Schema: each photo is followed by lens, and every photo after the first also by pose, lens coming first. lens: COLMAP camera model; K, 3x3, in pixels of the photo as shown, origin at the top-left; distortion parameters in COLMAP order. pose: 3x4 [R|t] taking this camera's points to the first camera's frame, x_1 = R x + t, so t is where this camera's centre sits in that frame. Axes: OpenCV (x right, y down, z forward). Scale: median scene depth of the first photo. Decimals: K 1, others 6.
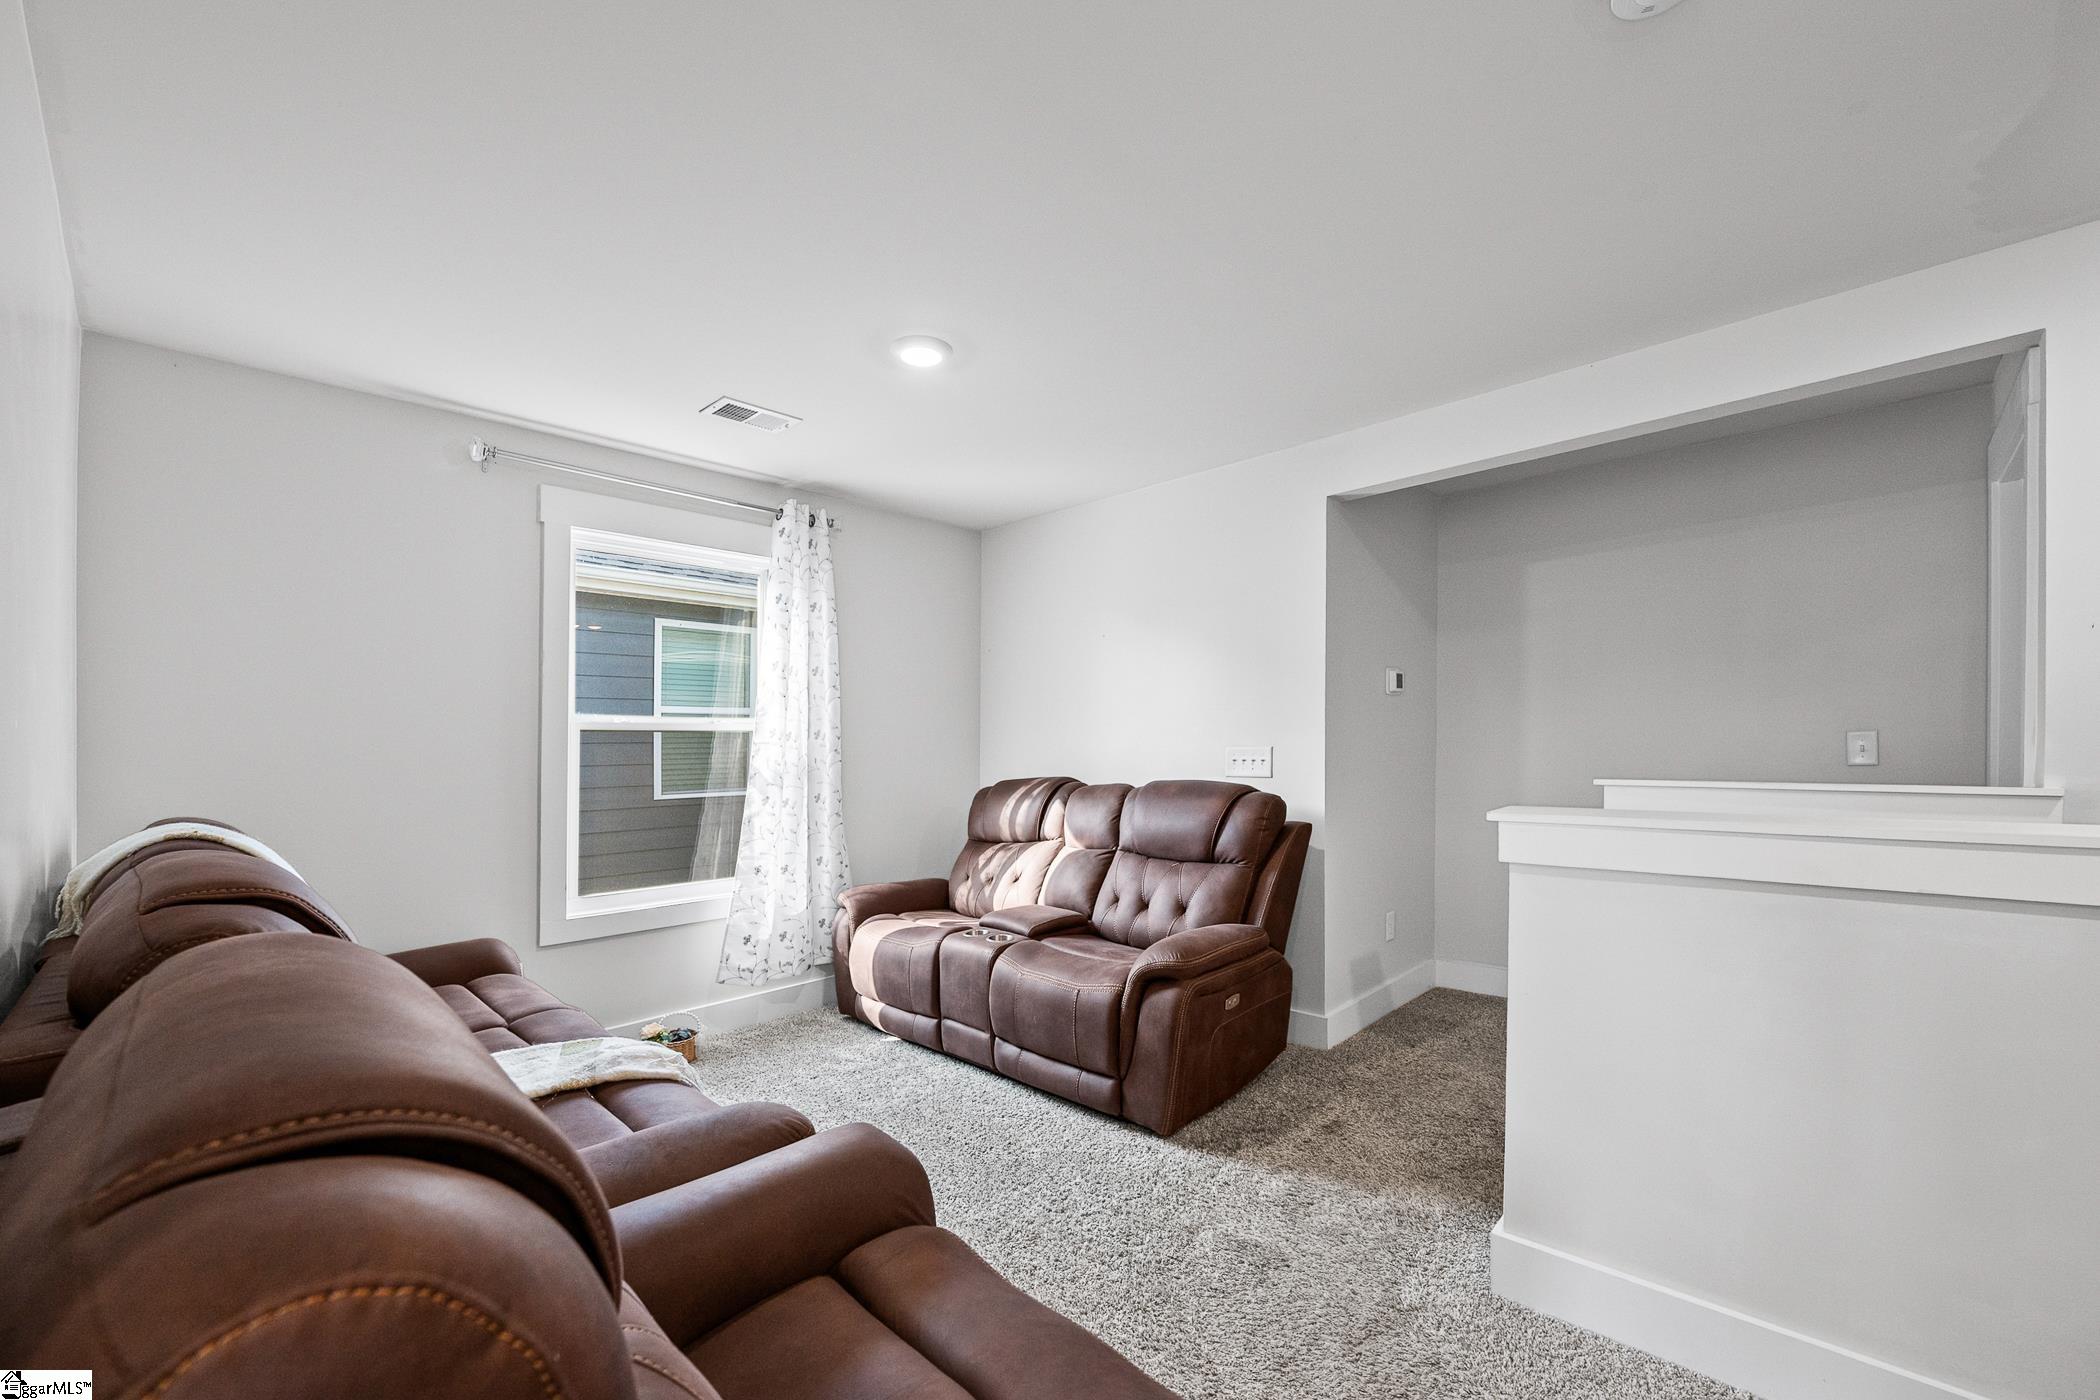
lens RADIAL K [[833.5, 0, 1068.1], [0, 833.5, 738.0], [0, 0, 1]] dist [-0.005708, 0.000423]
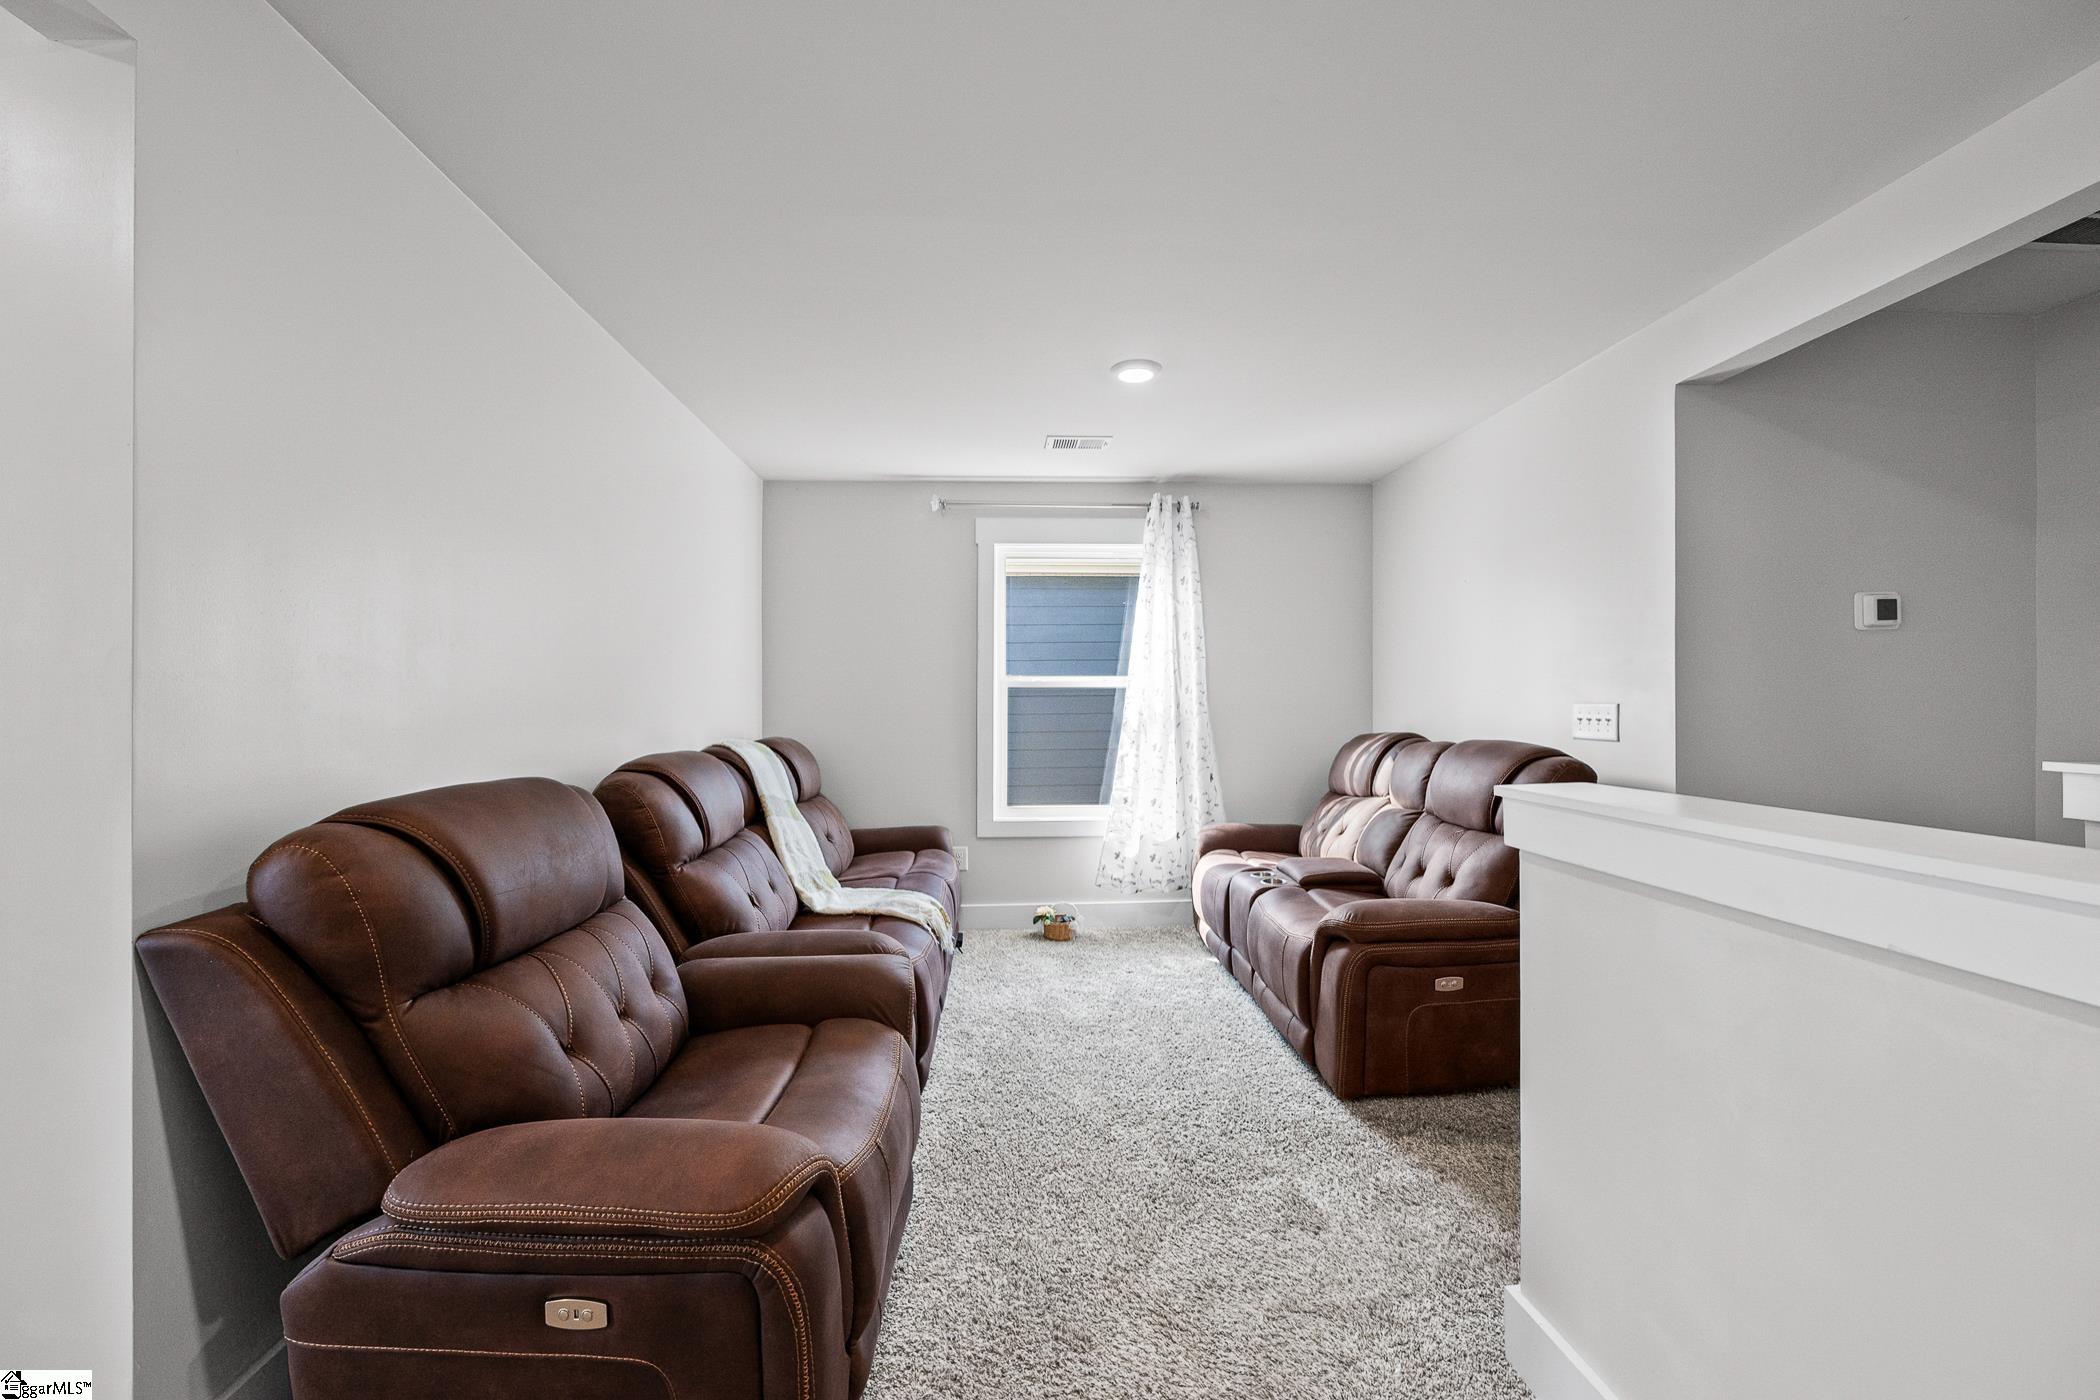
lens RADIAL K [[833.5, 0, 1096.5], [0, 833.5, 687.5], [0, 0, 1]] dist [-0.005708, 0.000423]
pose [[0.741586, -0.004768, -0.670840, 0.427695], [0.004696, 0.999987, -0.001916, -0.005860], [0.670841, -0.001730, 0.741599, 0.056254]]
